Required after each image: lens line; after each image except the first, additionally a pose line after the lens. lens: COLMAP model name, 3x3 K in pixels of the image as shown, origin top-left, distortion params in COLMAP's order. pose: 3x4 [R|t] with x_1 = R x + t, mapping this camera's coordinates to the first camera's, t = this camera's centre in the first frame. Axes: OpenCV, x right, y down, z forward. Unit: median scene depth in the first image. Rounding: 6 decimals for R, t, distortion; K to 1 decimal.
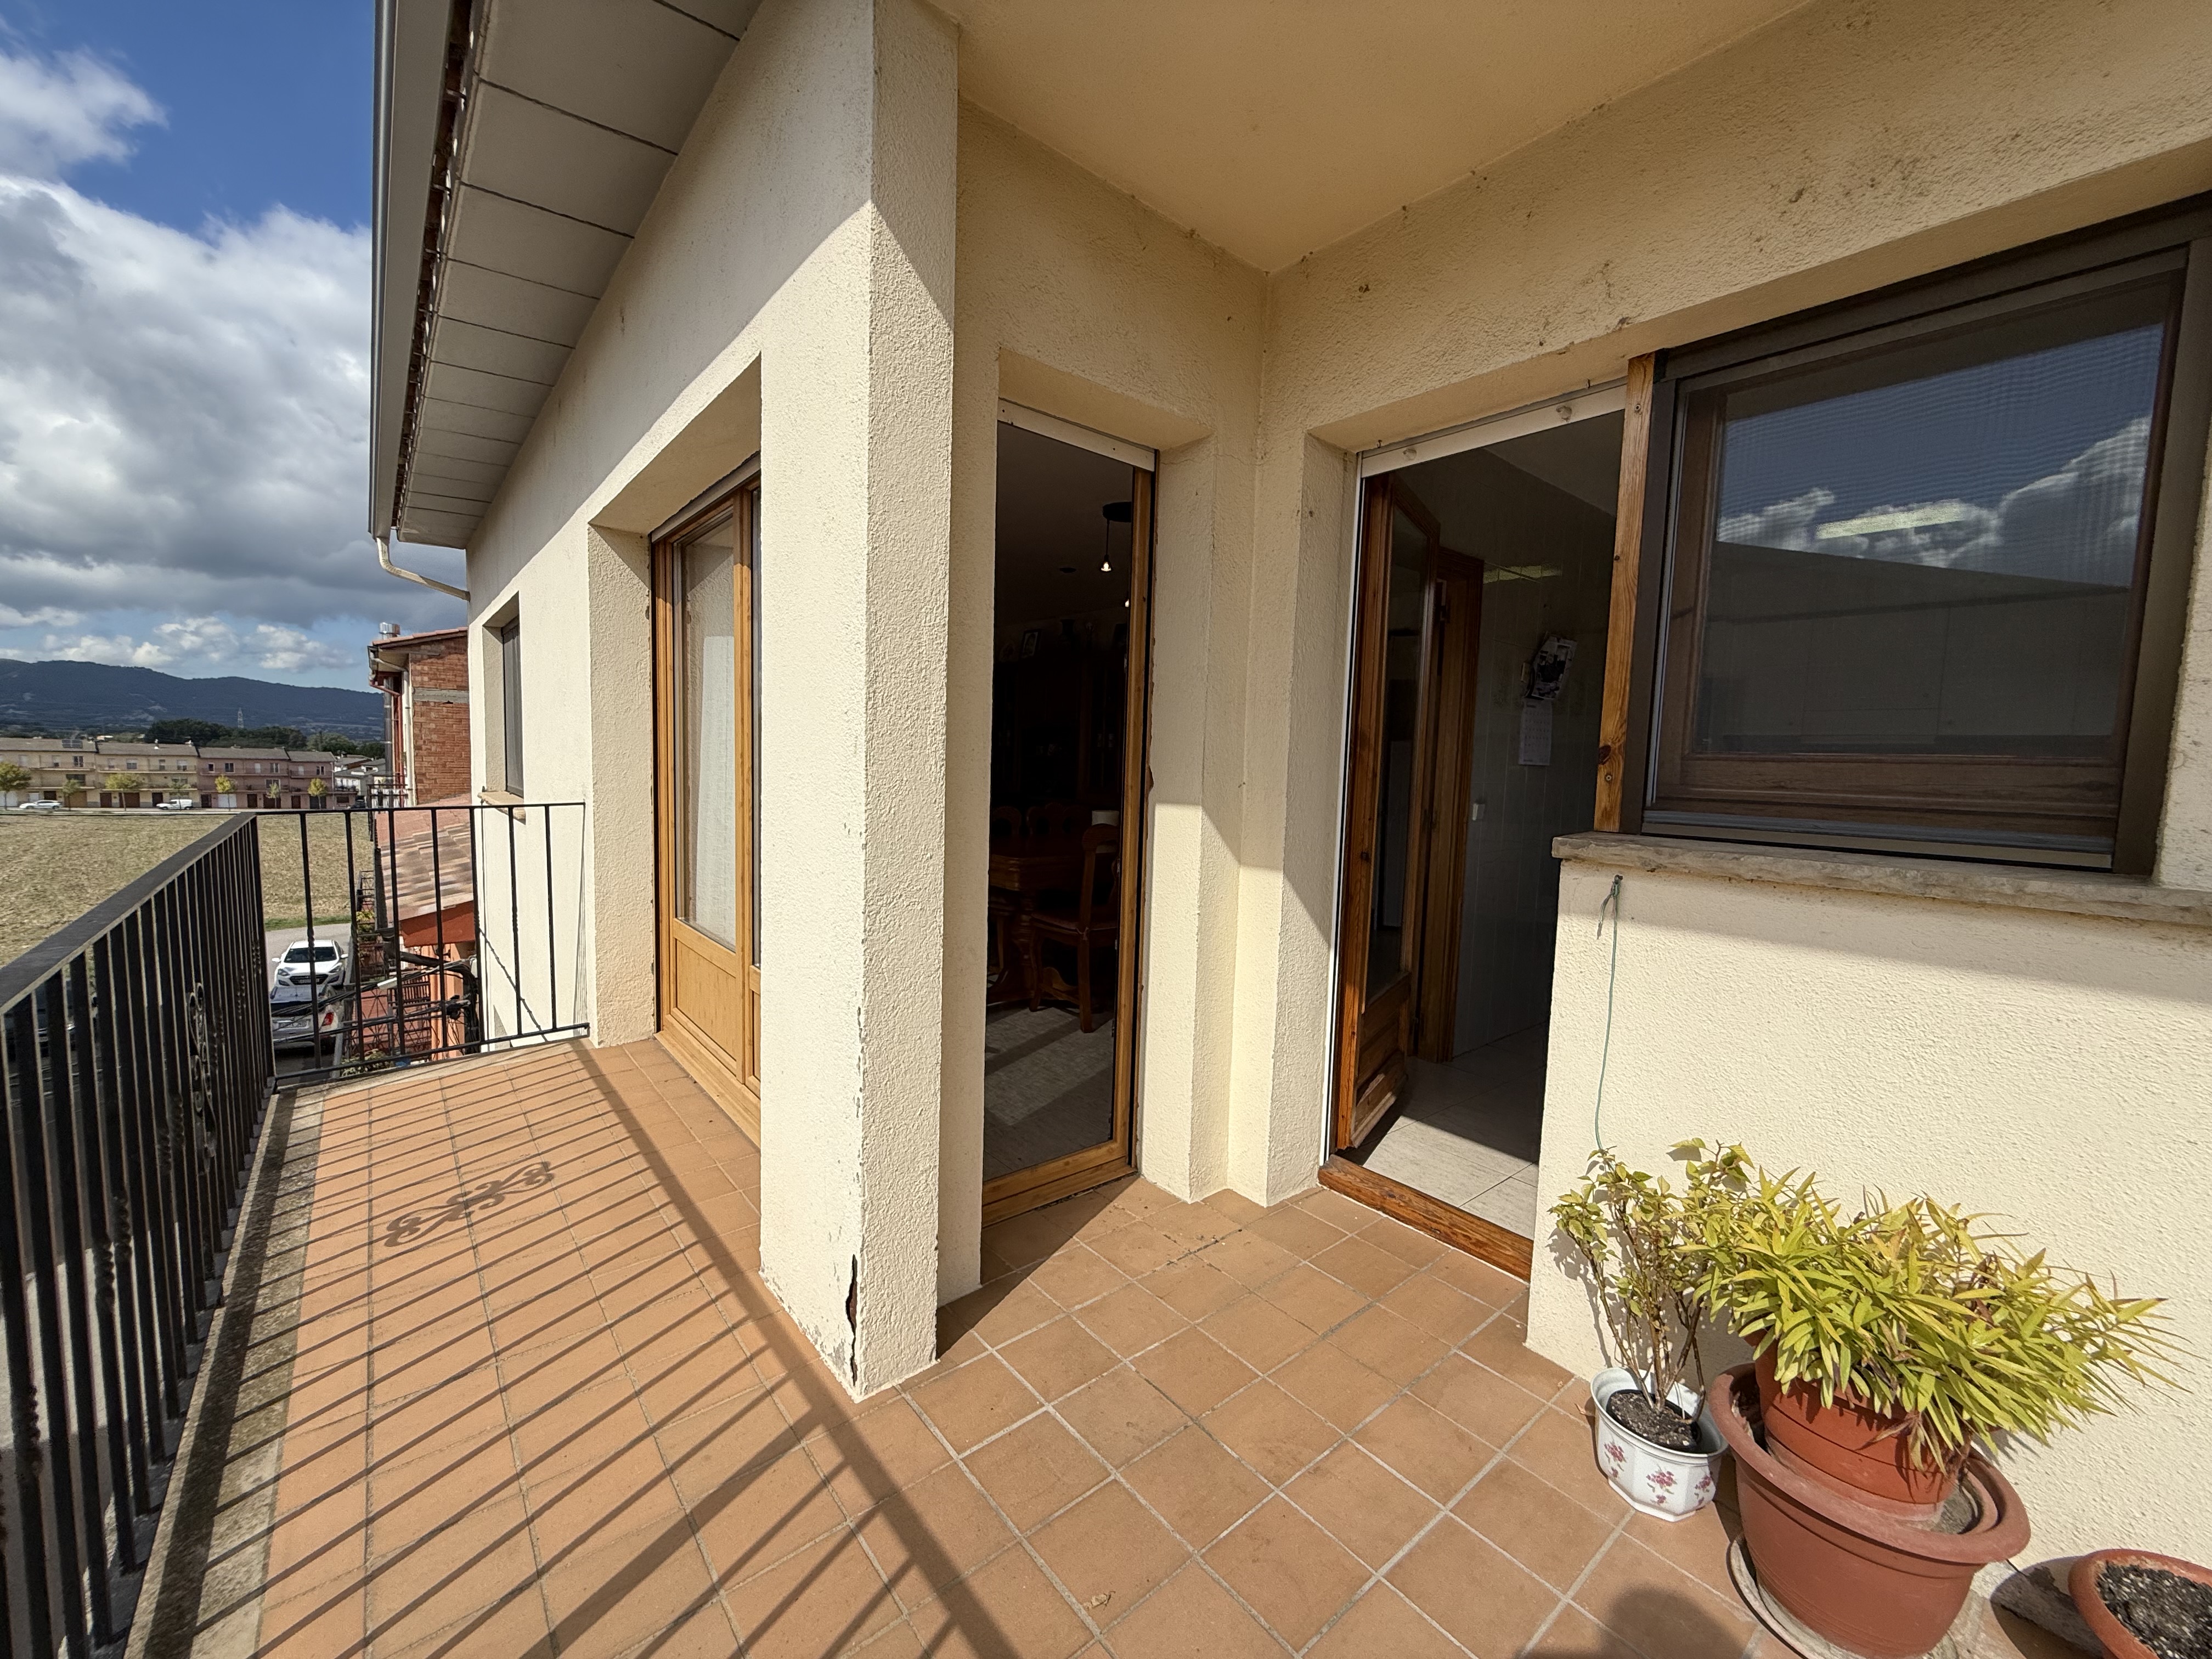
lens RADIAL K [[878.1, 0, 1099.1], [0, 878.1, 830.2], [0, 0, 1]] dist [0.000240, -0.000221]
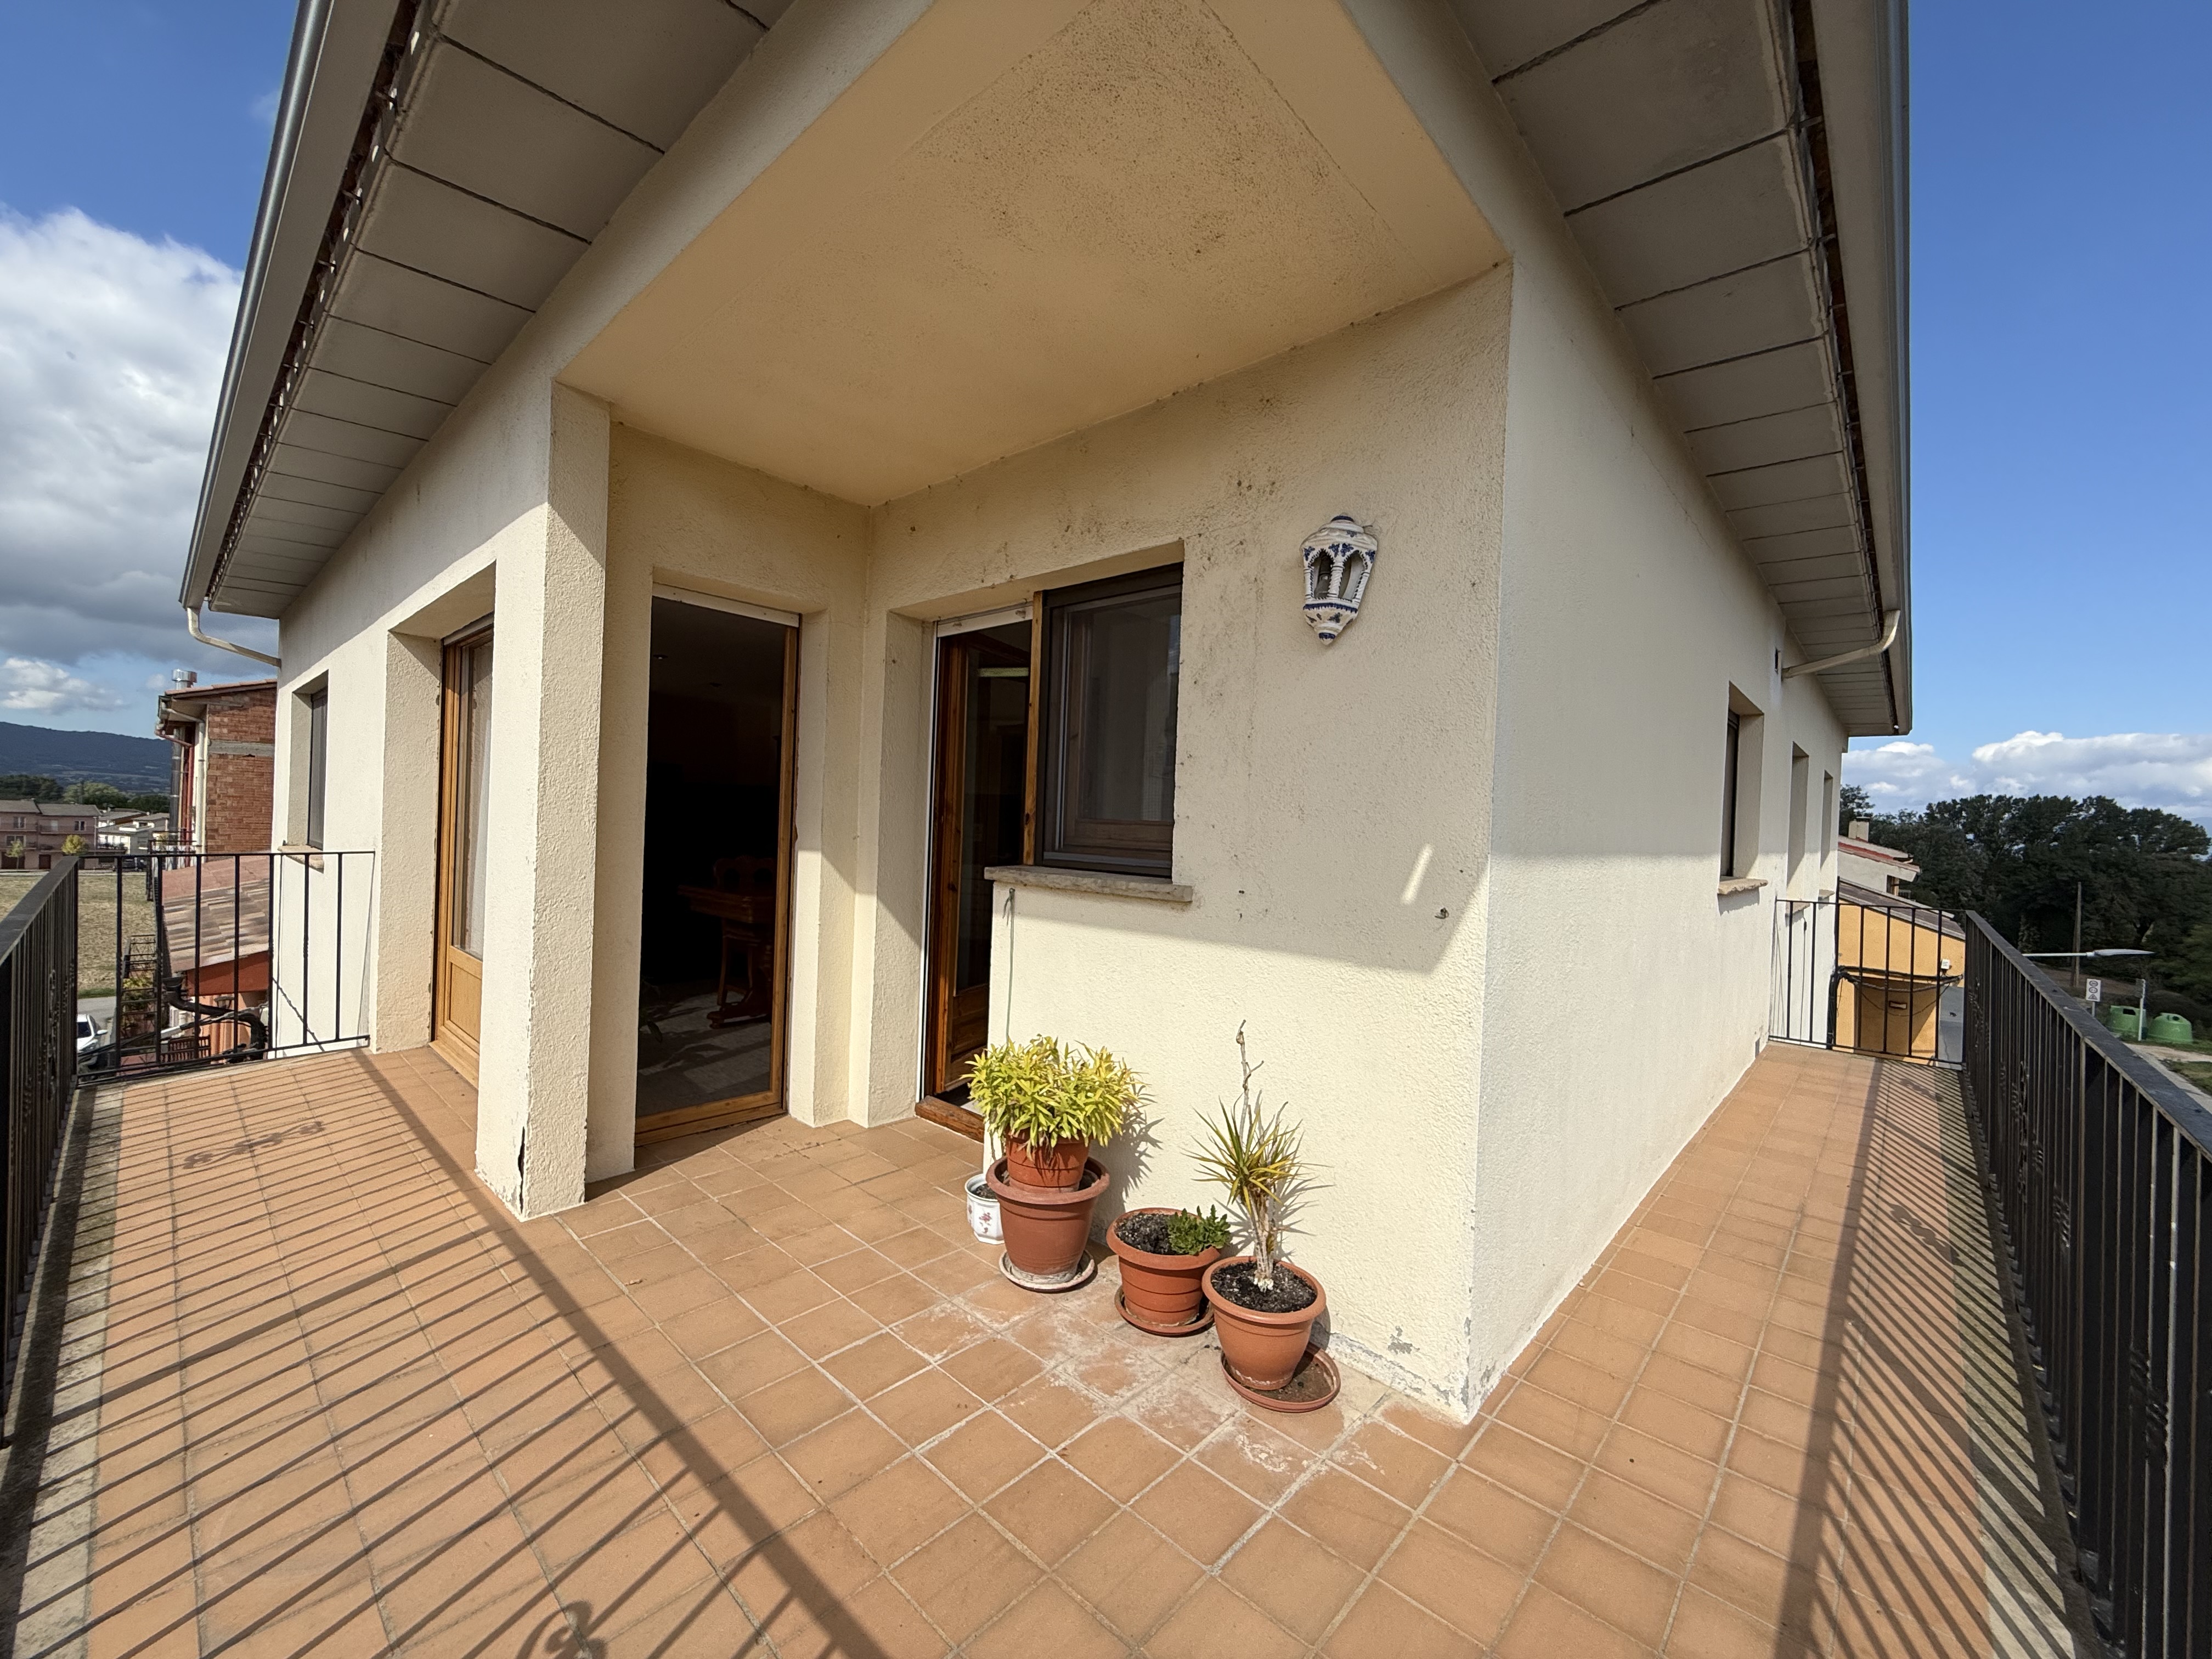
lens RADIAL K [[878.1, 0, 1099.1], [0, 878.1, 830.2], [0, 0, 1]] dist [0.000240, -0.000221]
pose [[0.990755, 0.005305, 0.135559, 0.351156], [0.004000, 0.997658, -0.068284, 0.037093], [-0.135604, 0.068195, 0.988413, -0.494200]]
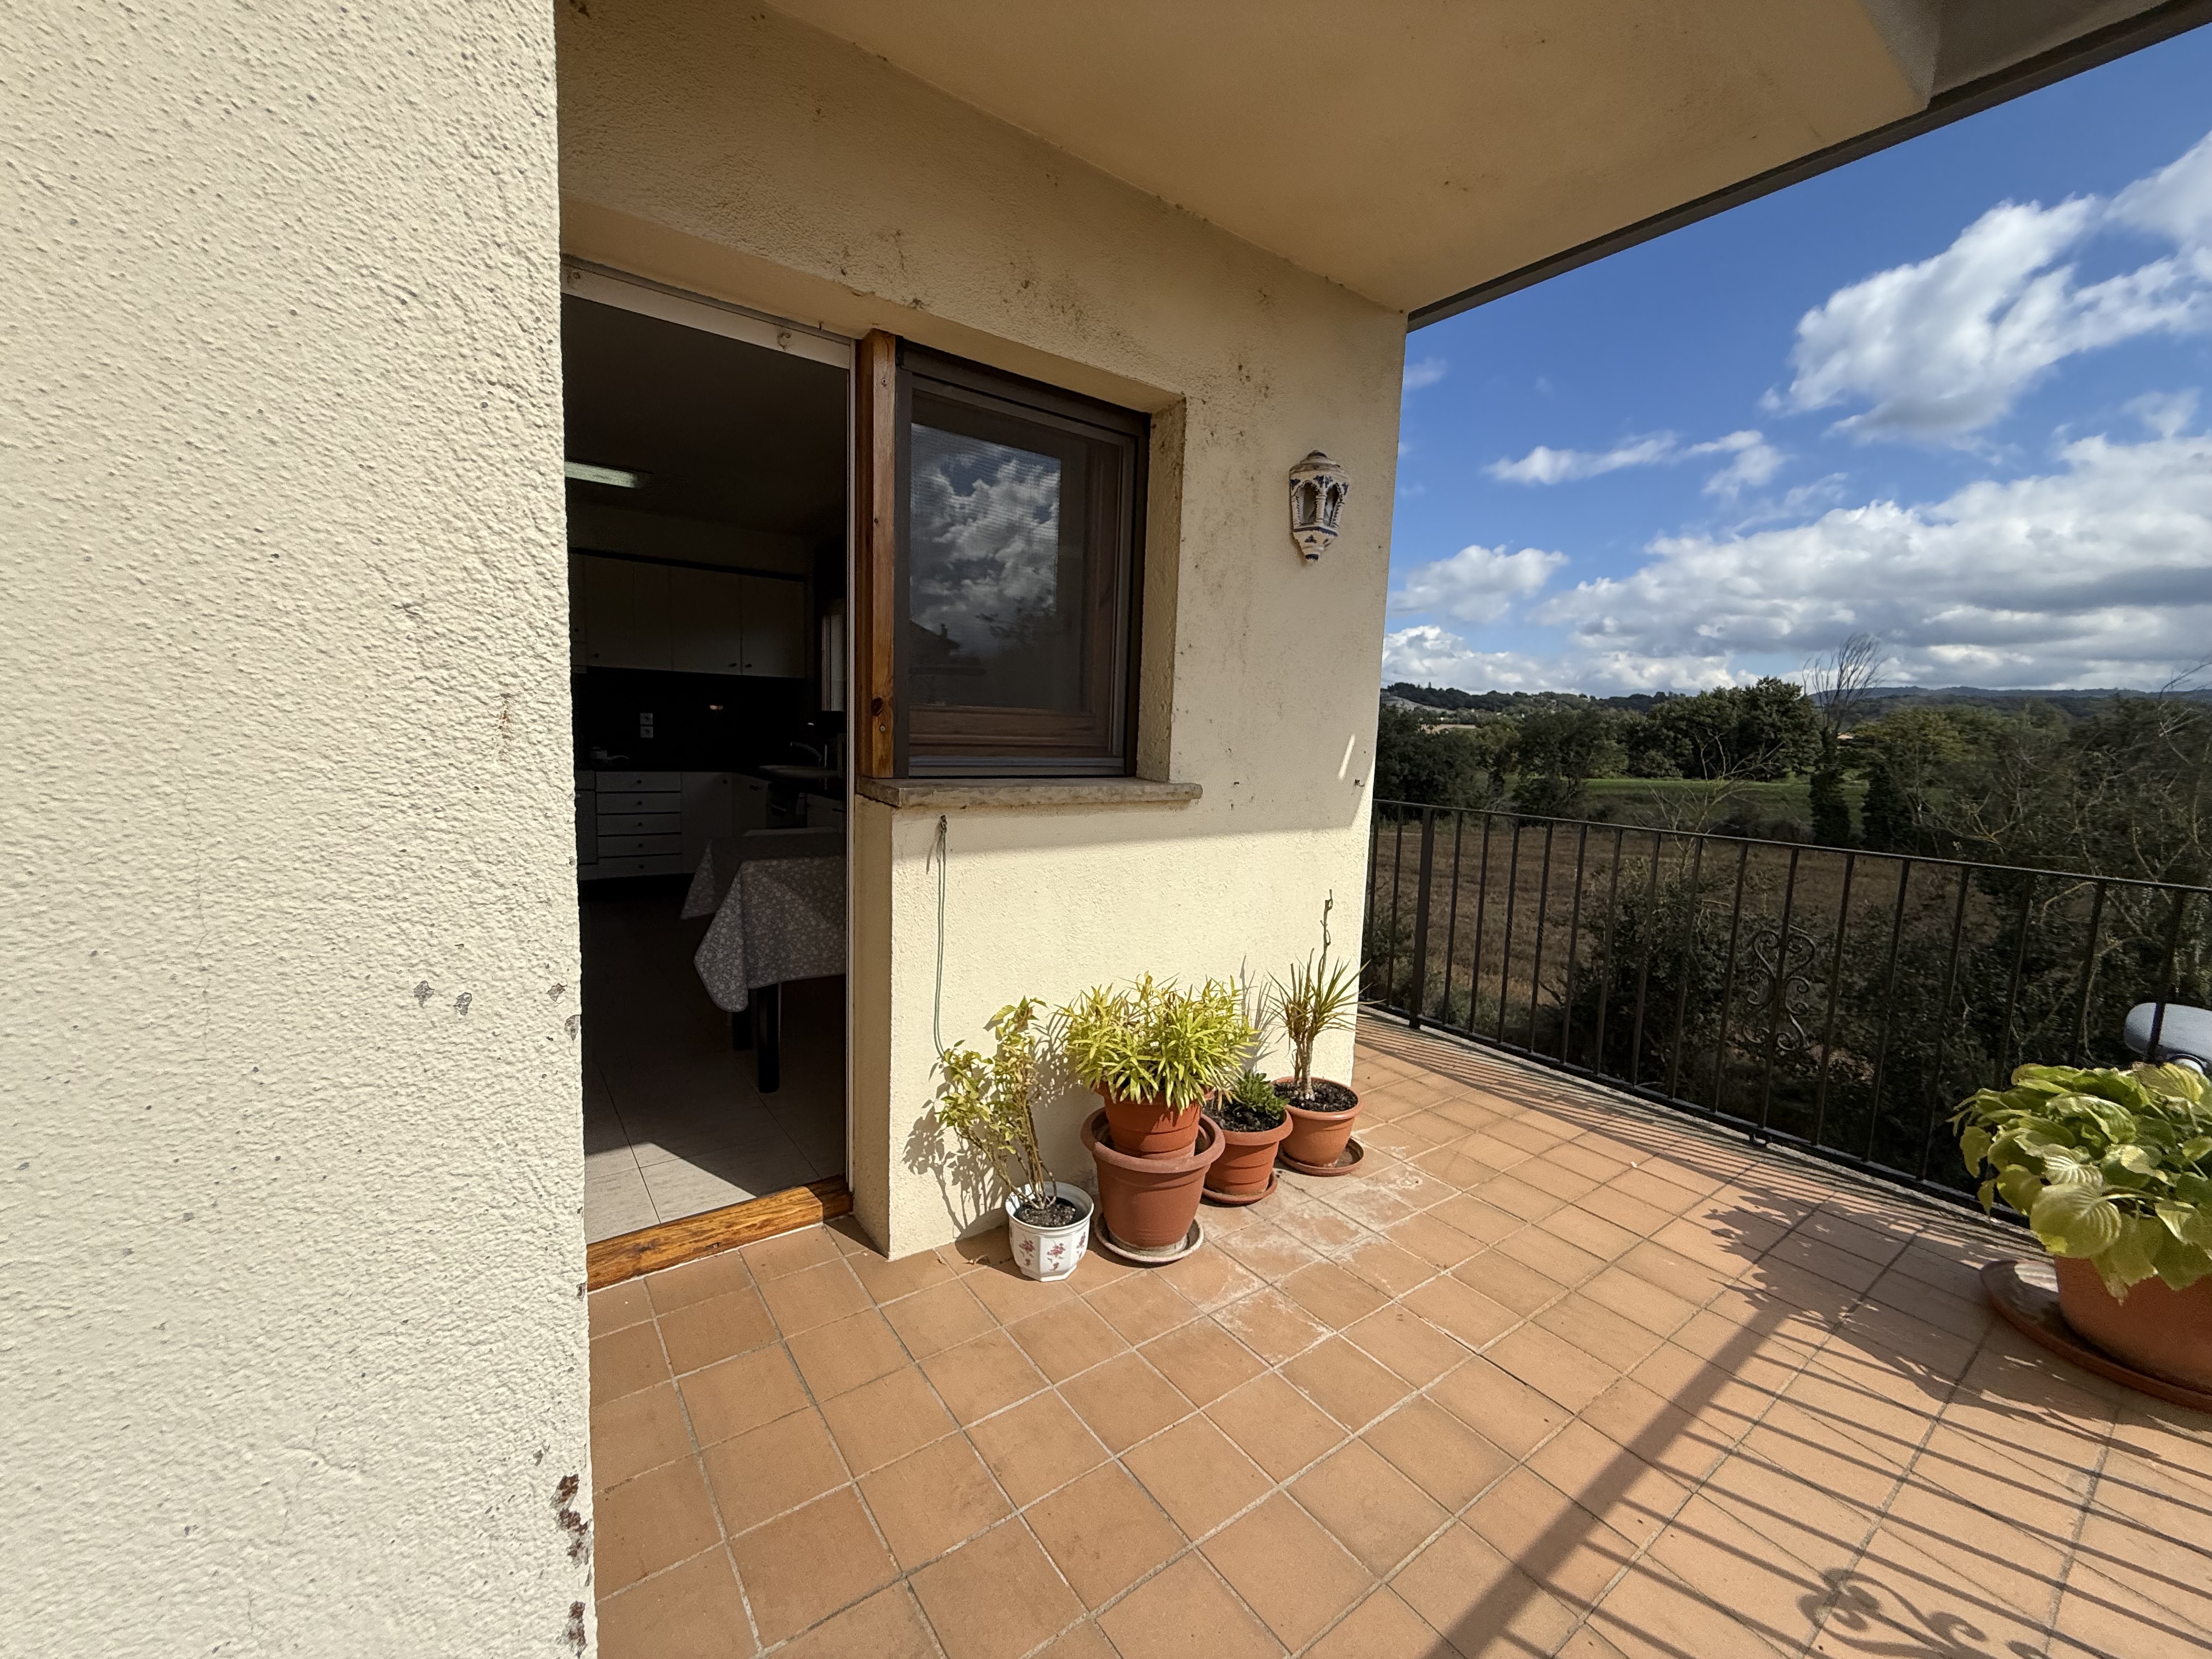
lens RADIAL K [[878.1, 0, 1099.1], [0, 878.1, 830.2], [0, 0, 1]] dist [0.000240, -0.000221]
pose [[0.068647, -0.147344, 0.986700, -0.354476], [0.050094, 0.988295, 0.144097, -0.056839], [-0.996383, 0.039536, 0.075224, 0.475196]]
